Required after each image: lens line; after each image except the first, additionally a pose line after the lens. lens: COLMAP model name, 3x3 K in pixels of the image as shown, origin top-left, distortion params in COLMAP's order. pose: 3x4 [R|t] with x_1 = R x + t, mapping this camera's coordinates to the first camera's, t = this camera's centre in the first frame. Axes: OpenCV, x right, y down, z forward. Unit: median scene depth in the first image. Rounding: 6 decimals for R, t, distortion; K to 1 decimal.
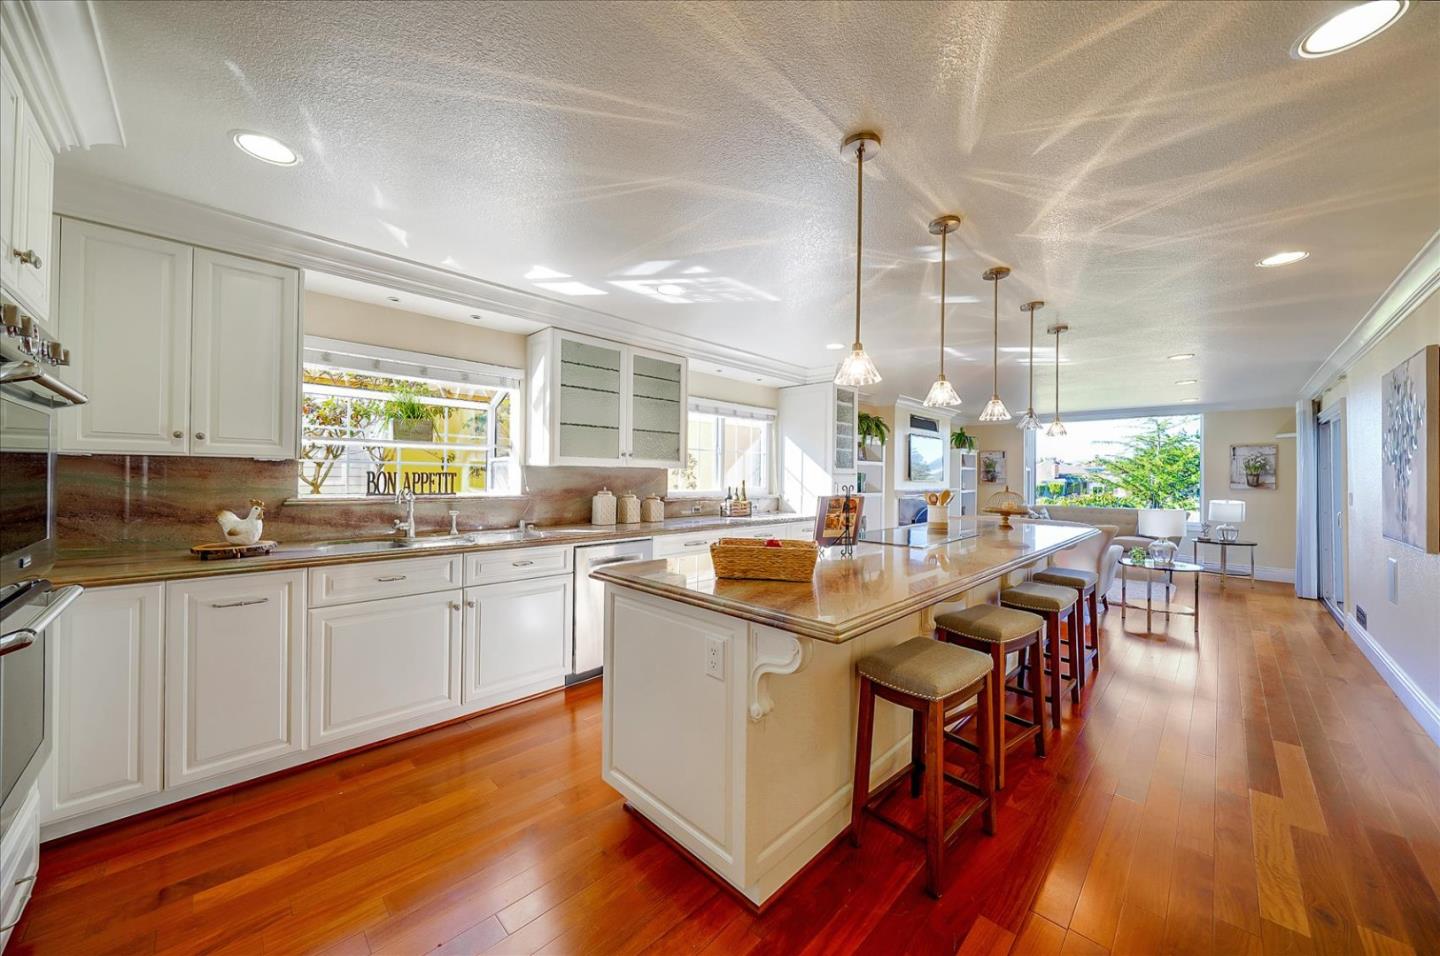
lens RADIAL K [[515.7, 0, 711.0], [0, 515.7, 475.9], [0, 0, 1]] dist [0.000857, 0.000020]
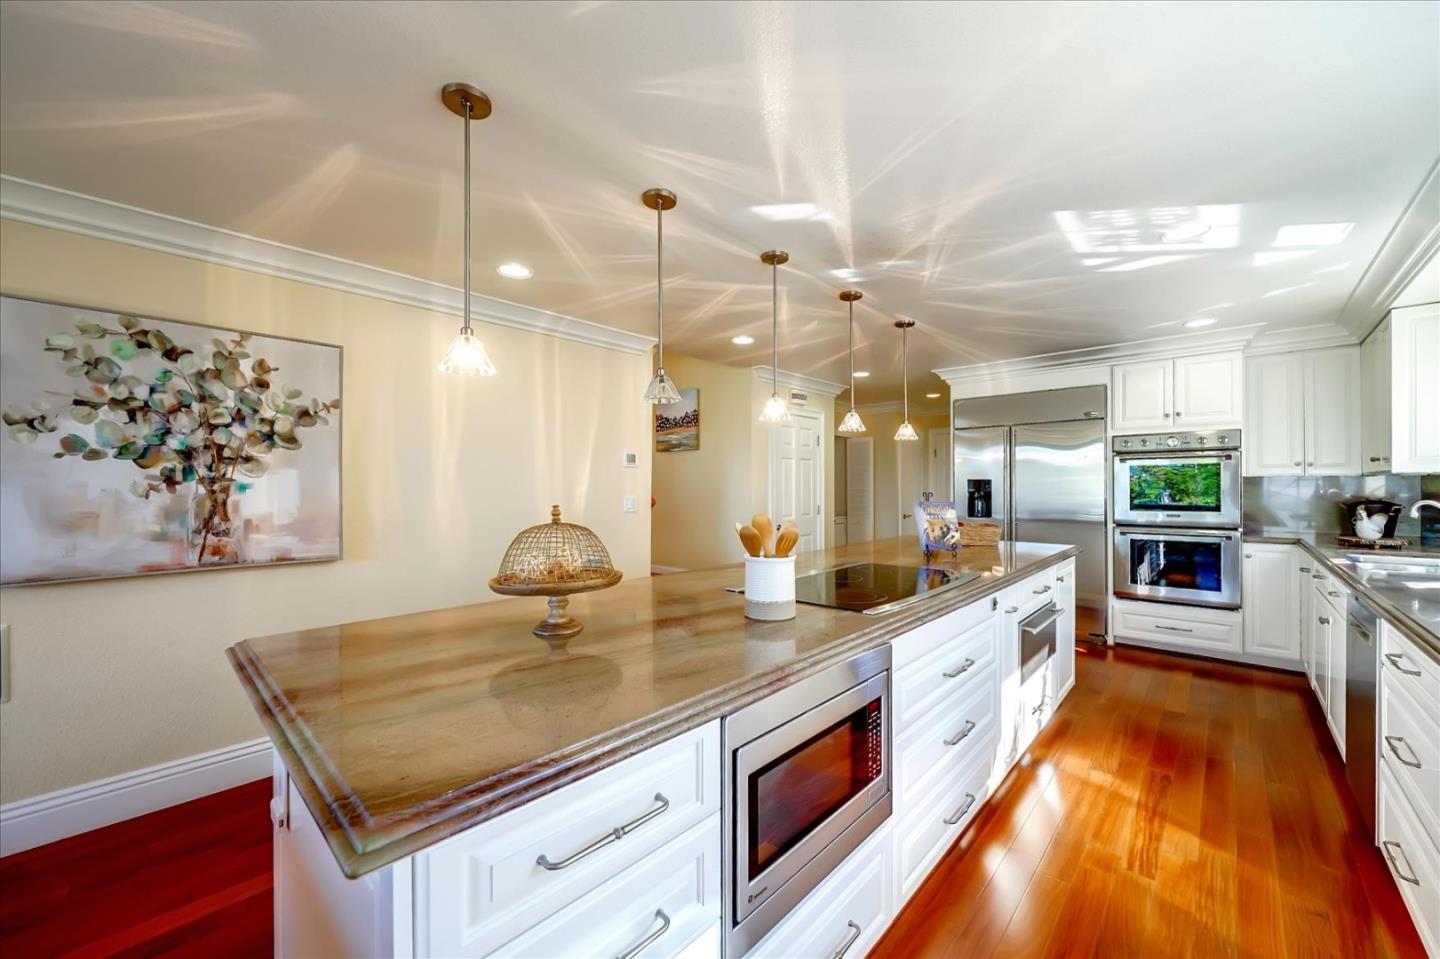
lens RADIAL K [[546.1, 0, 724.2], [0, 546.1, 487.8], [0, 0, 1]] dist [-0.004160, -0.000142]
pose [[-0.999075, -0.005195, -0.042679, 0.480348], [-0.005132, 0.999986, -0.001580, 0.007079], [0.042686, -0.001360, -0.999088, 1.376614]]
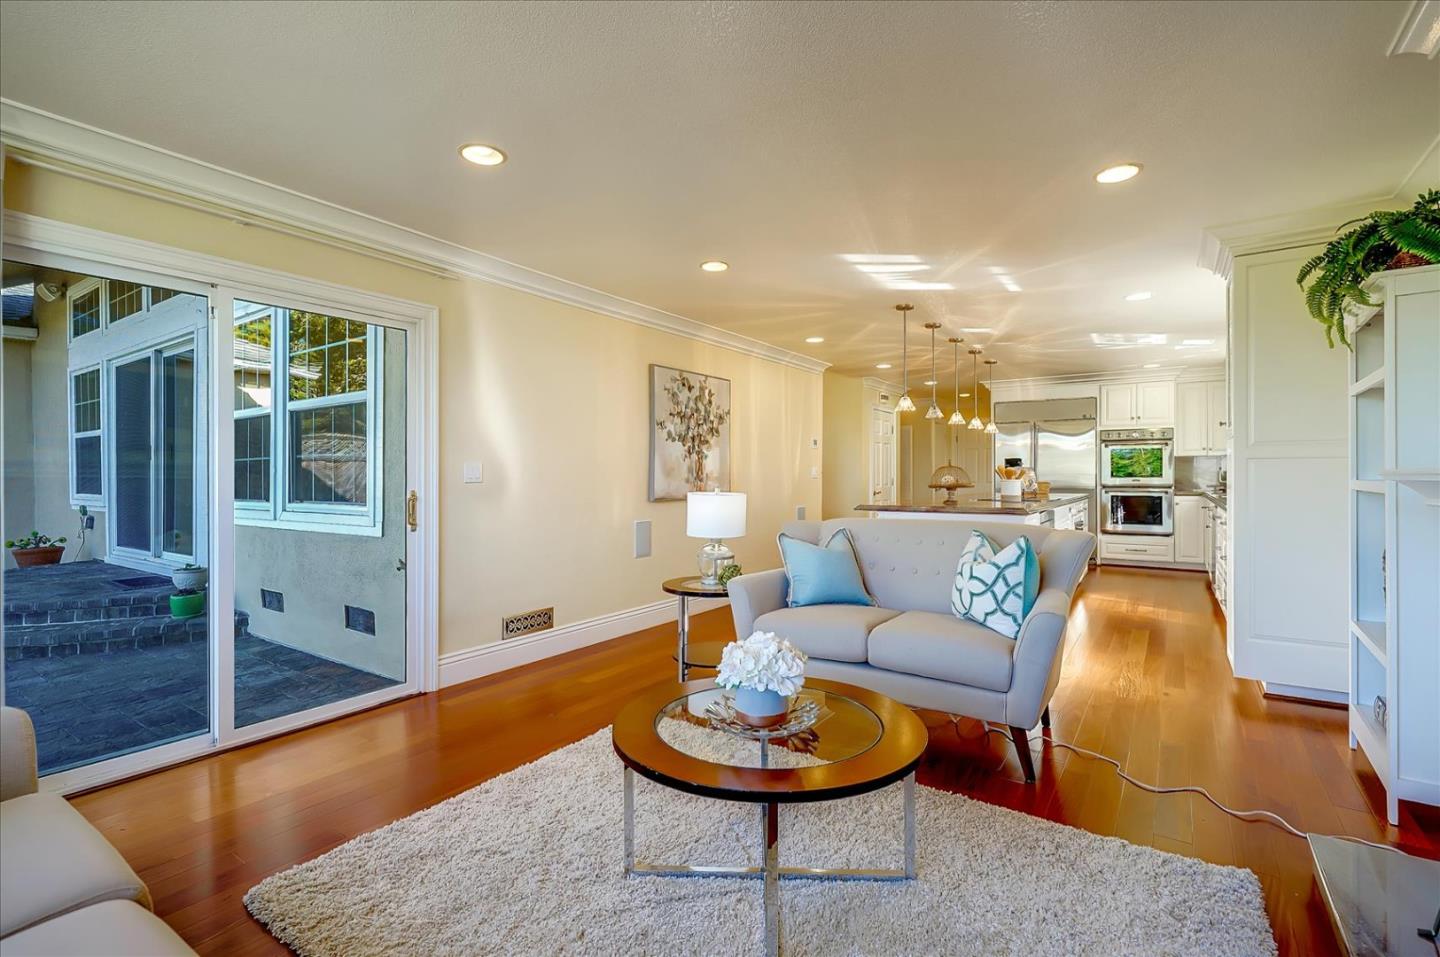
lens RADIAL K [[642.4, 0, 720.0], [0, 642.4, 478.5], [0, 0, 1]] dist [-0.002164, -0.000118]
pose [[-0.984220, -0.005271, -0.176870, 1.218090], [-0.005829, 0.999980, 0.002632, 0.052697], [0.176853, 0.003622, -0.984231, 2.122445]]
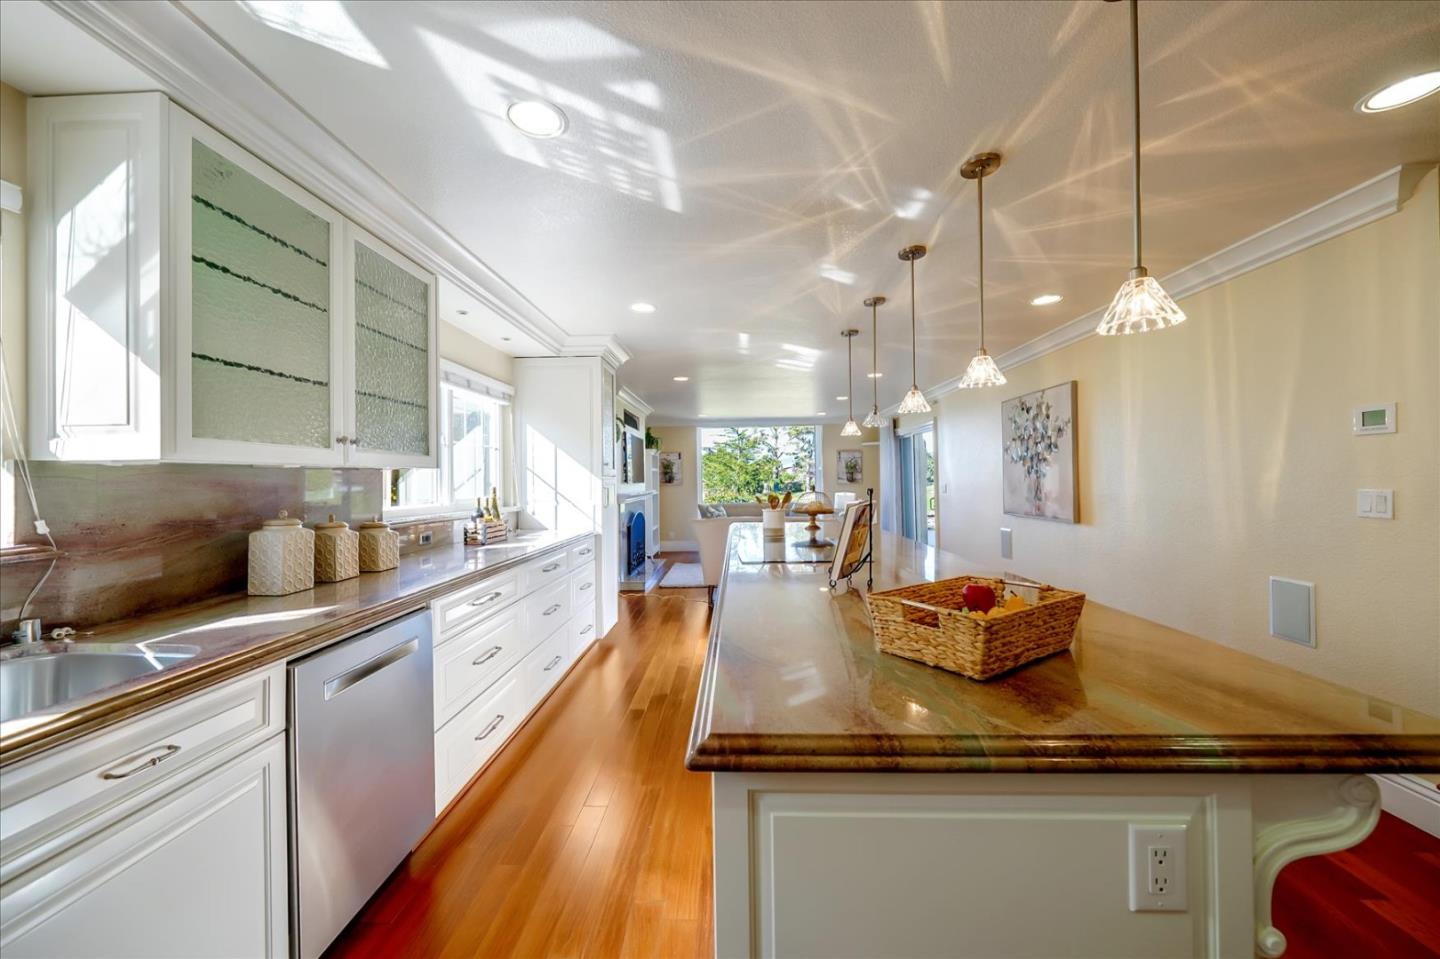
lens RADIAL K [[536.4, 0, 720.0], [0, 536.4, 479.5], [0, 0, 1]] dist [-0.007904, -0.000053]
pose [[0.729219, -0.017963, 0.684045, -0.247983], [0.016761, 0.999824, 0.008388, -0.003253], [-0.684076, 0.005349, 0.729392, 0.386260]]
